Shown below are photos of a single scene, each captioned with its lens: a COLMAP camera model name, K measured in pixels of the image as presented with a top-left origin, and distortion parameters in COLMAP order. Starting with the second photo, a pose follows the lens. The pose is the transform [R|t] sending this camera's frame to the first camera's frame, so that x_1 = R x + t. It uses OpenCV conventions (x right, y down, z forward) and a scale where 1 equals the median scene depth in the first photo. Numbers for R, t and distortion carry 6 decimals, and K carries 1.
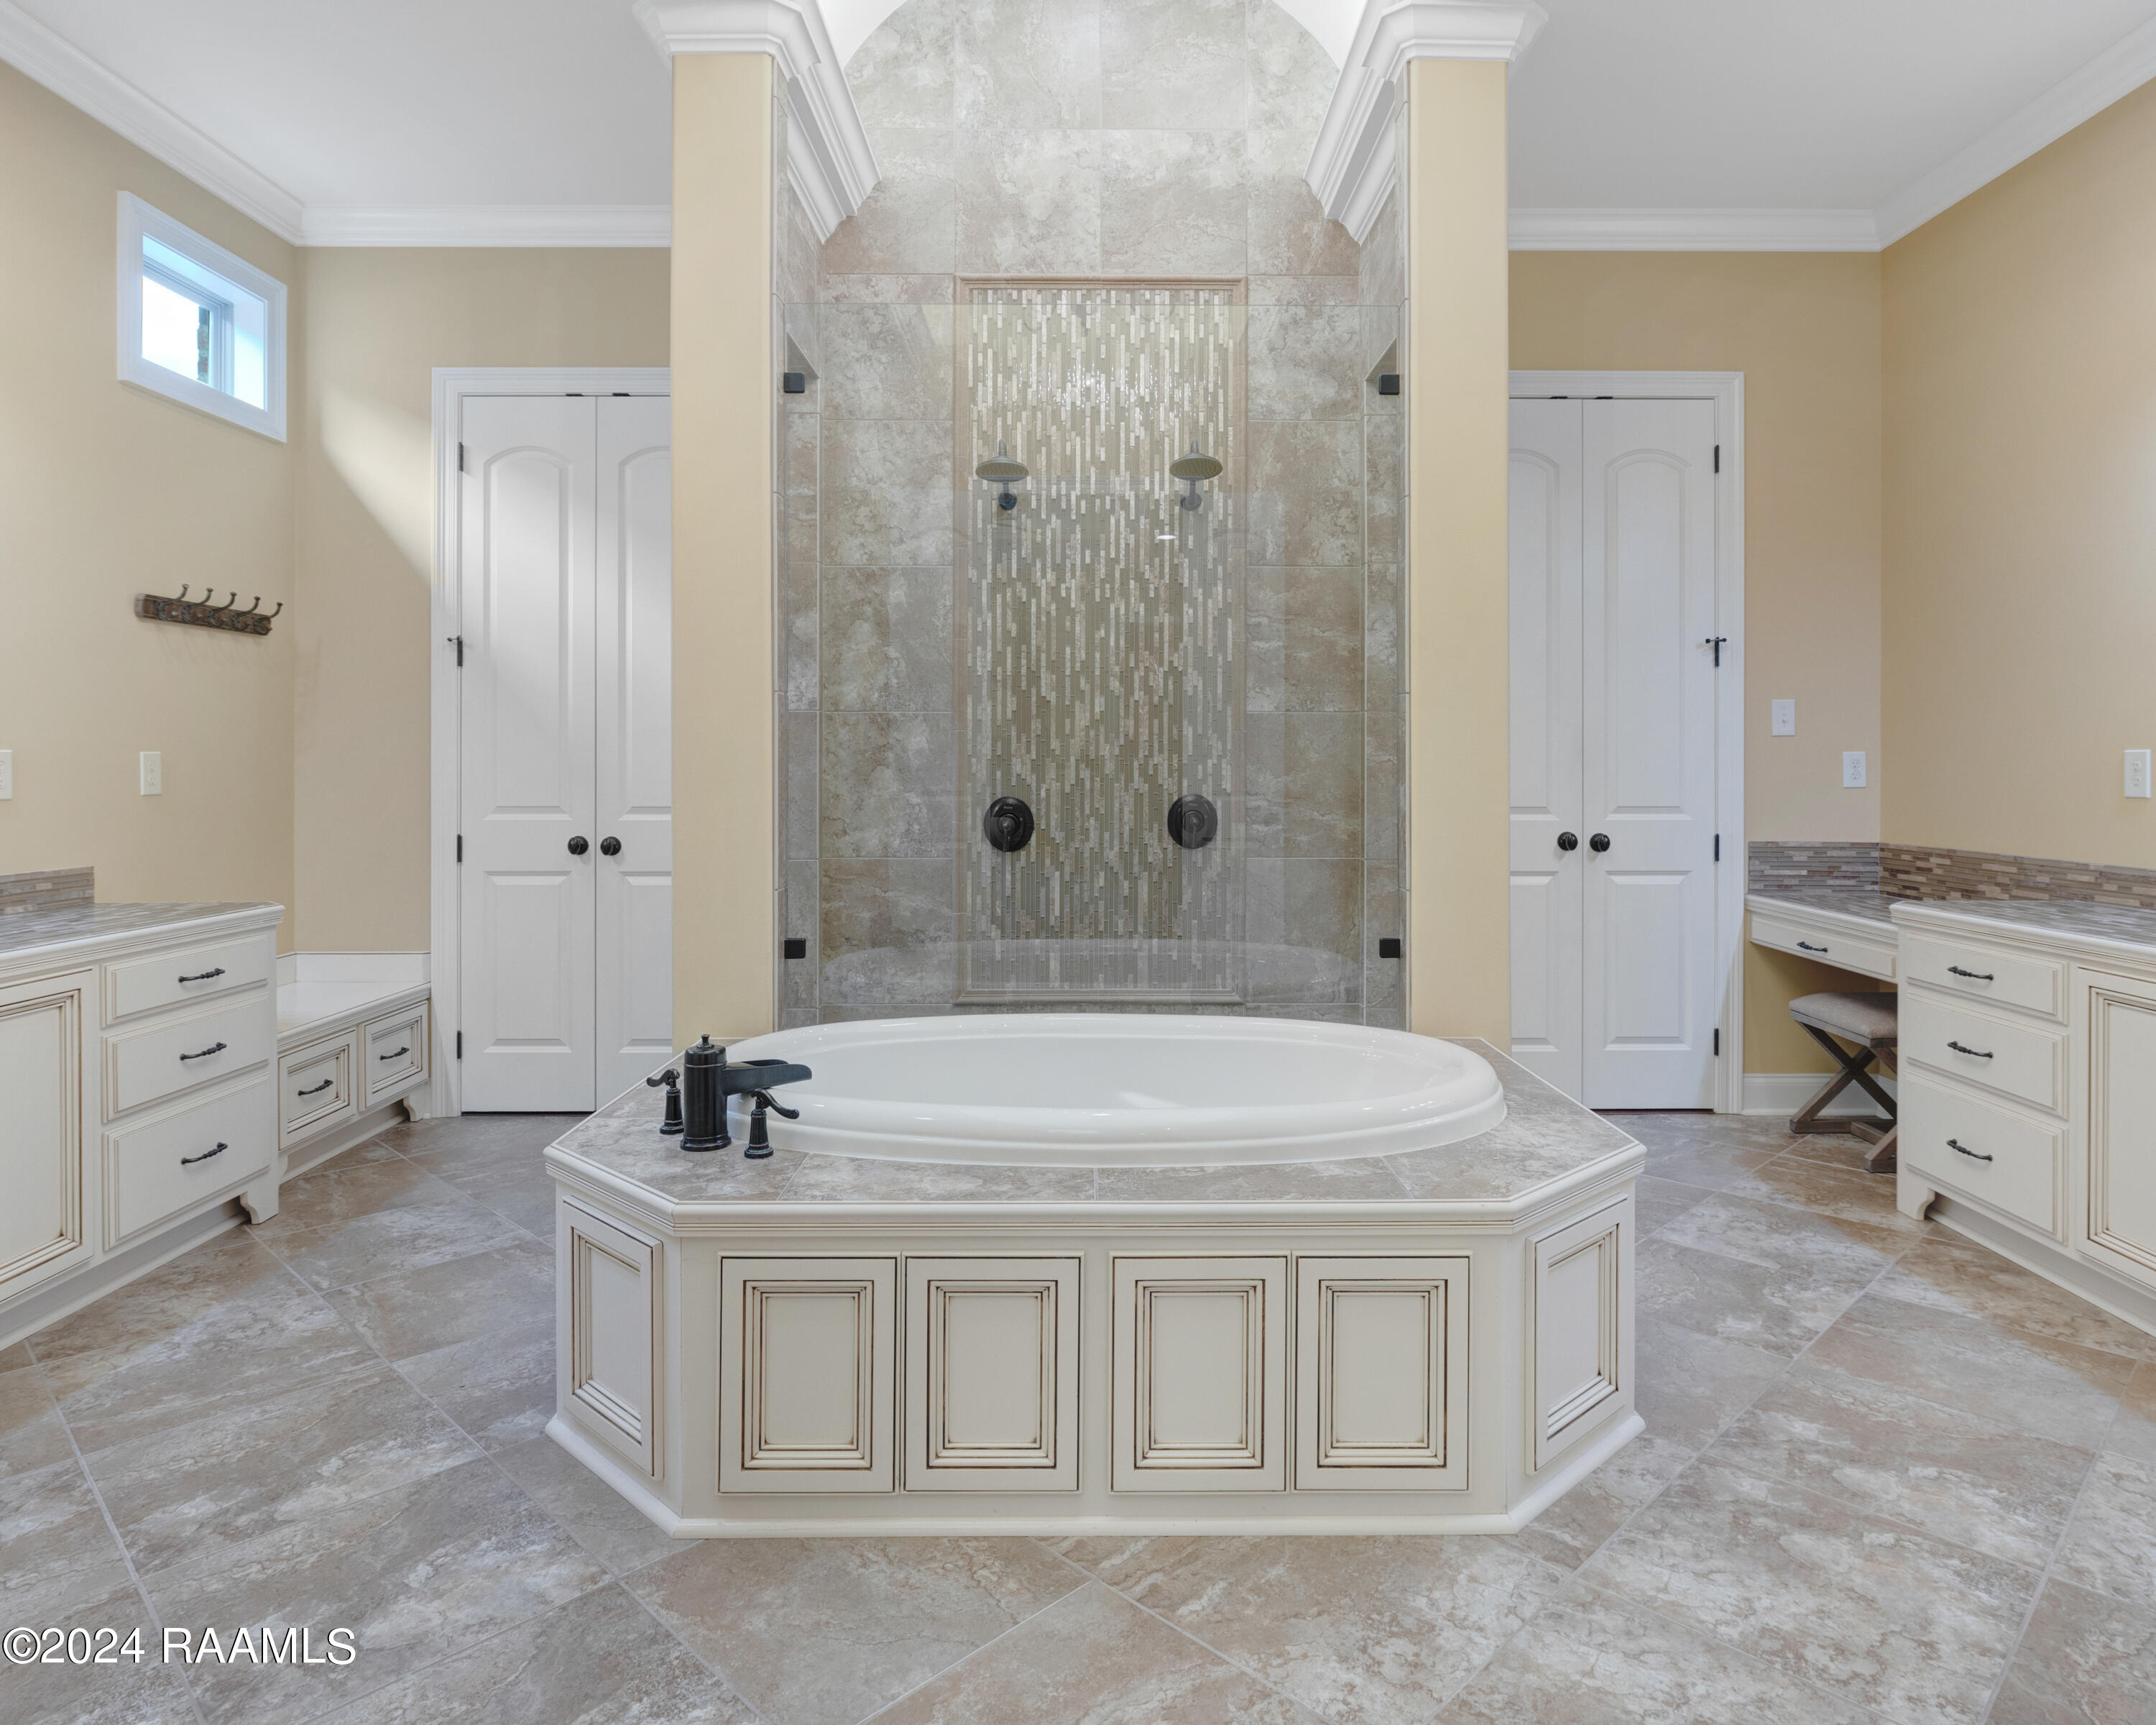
lens RADIAL K [[1156.9, 0, 1075.7], [0, 1156.9, 758.1], [0, 0, 1]] dist [-0.002497, 0.001051]
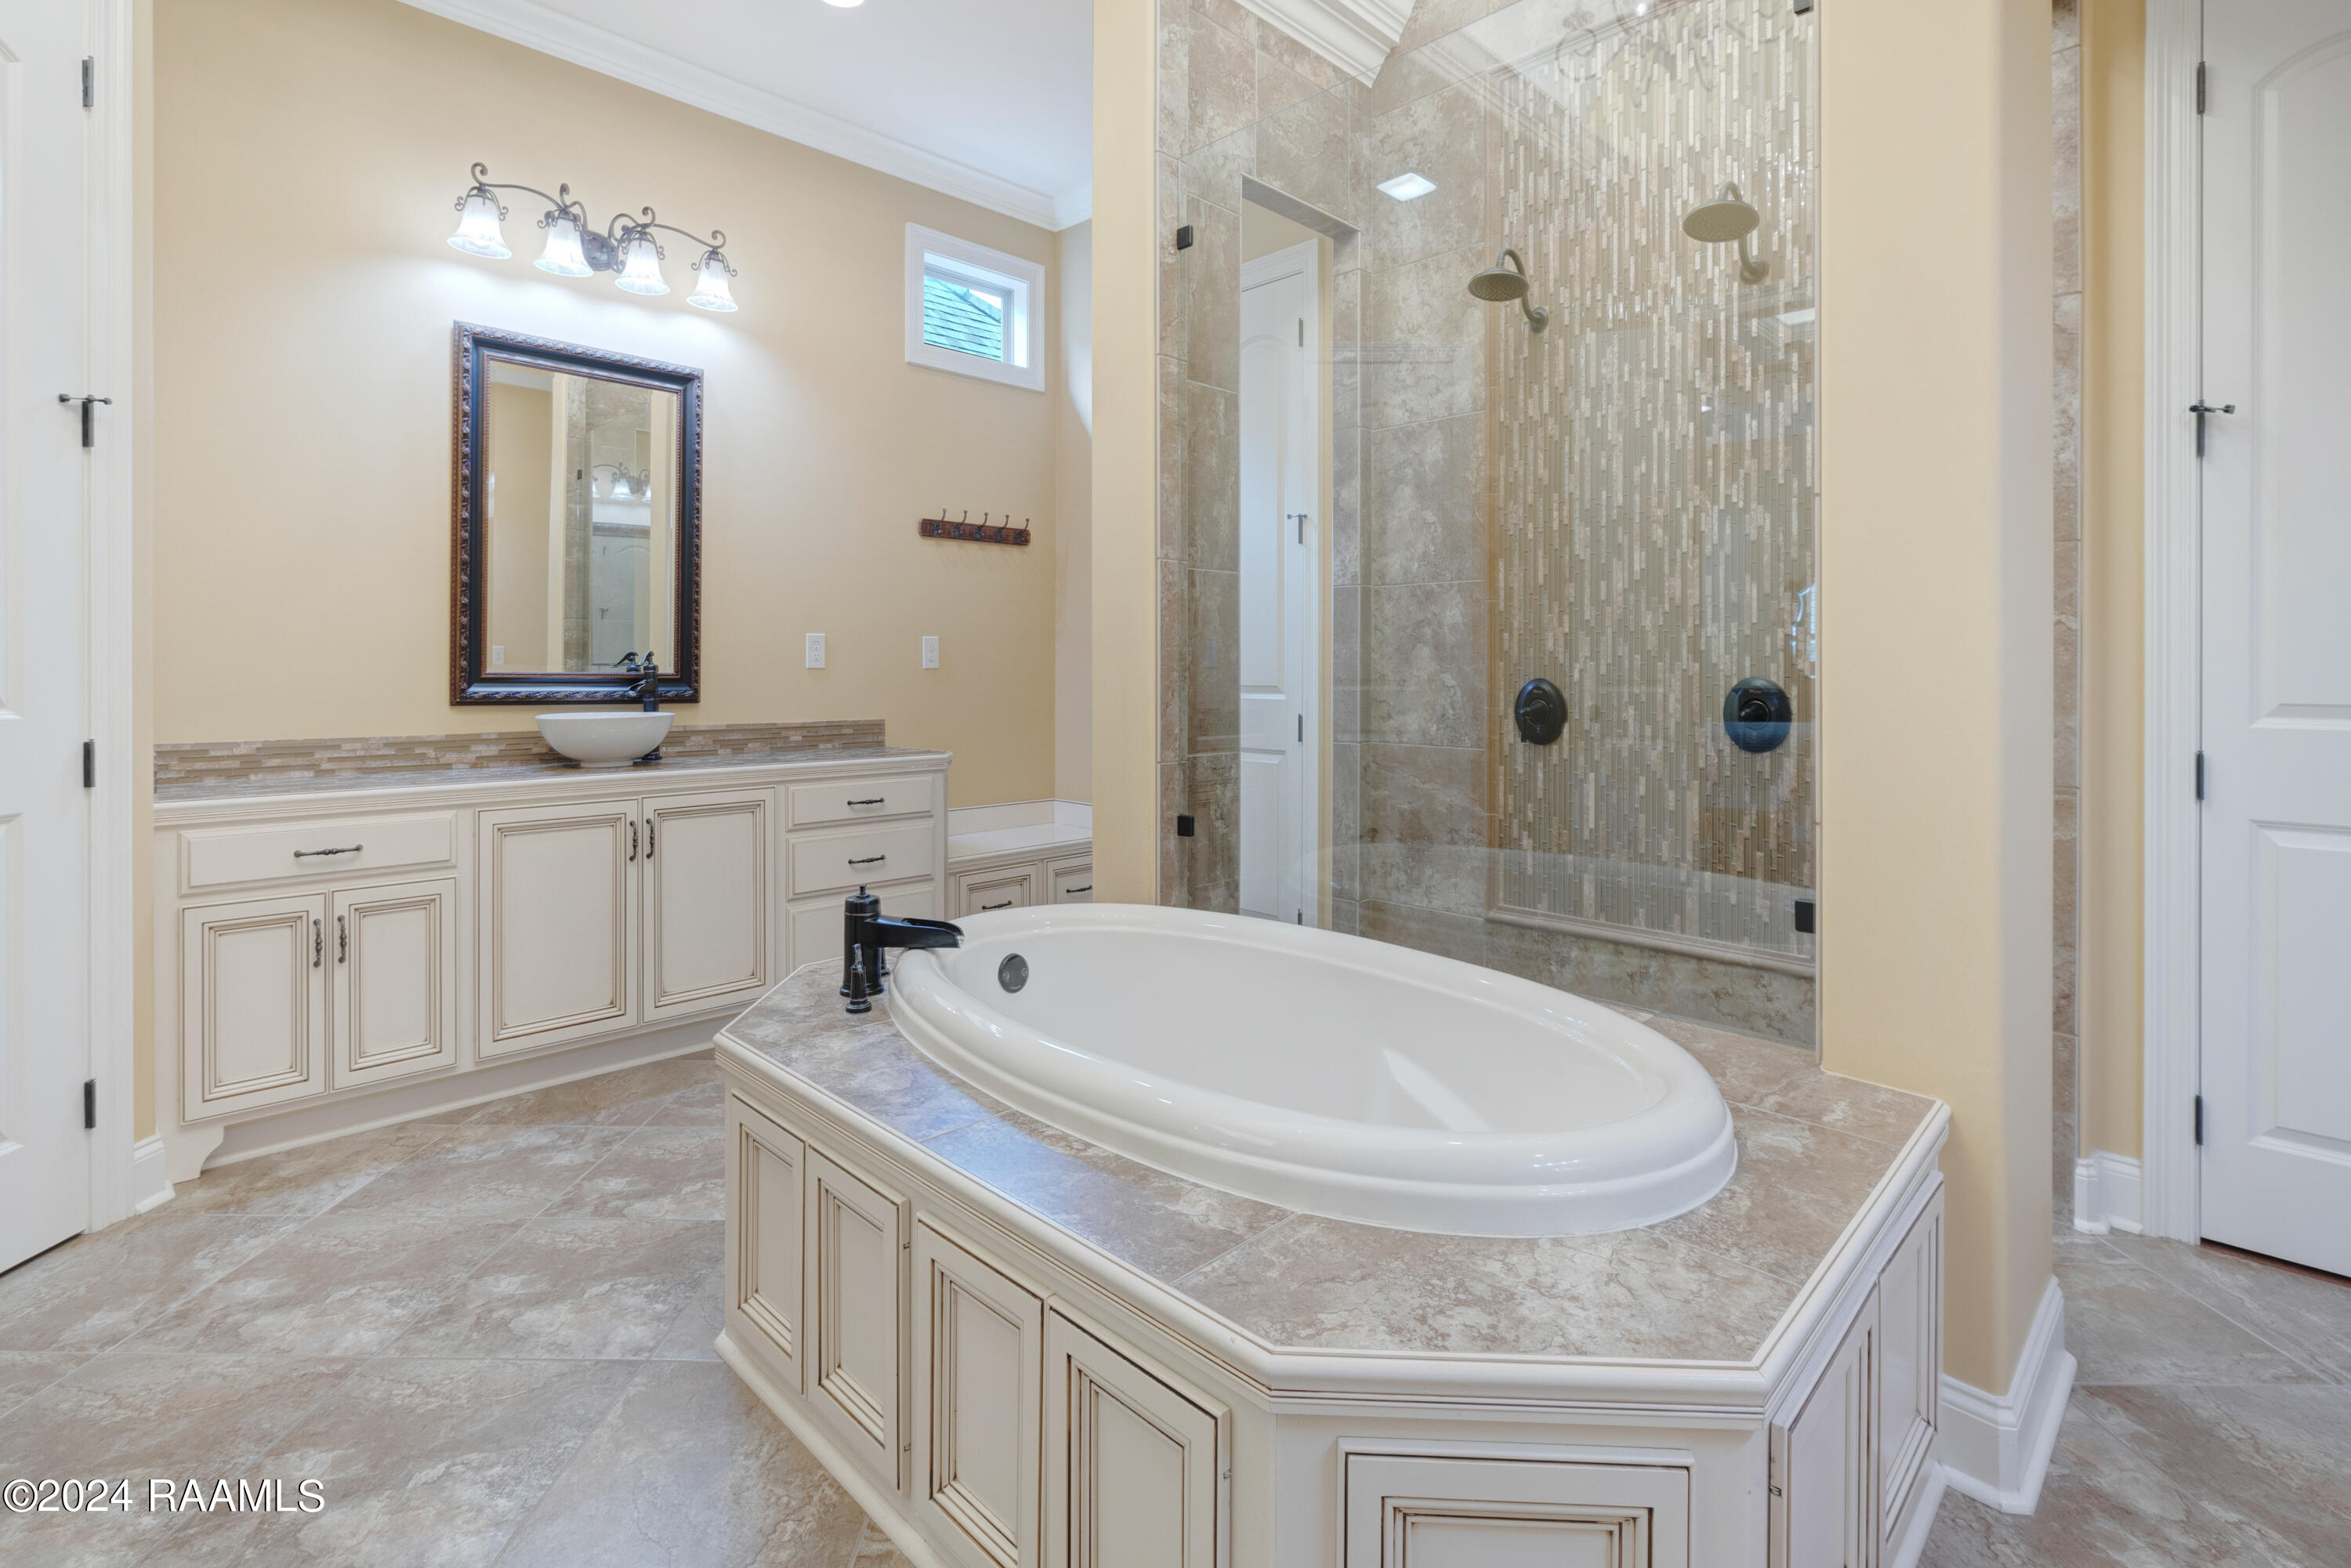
lens RADIAL K [[1126.2, 0, 1219.5], [0, 1126.2, 658.1], [0, 0, 1]] dist [-0.002482, -0.000001]
pose [[0.742785, 0.000488, -0.669530, 0.316374], [-0.001878, 0.999997, -0.001355, 0.020563], [0.669528, 0.002264, 0.742784, 0.251788]]
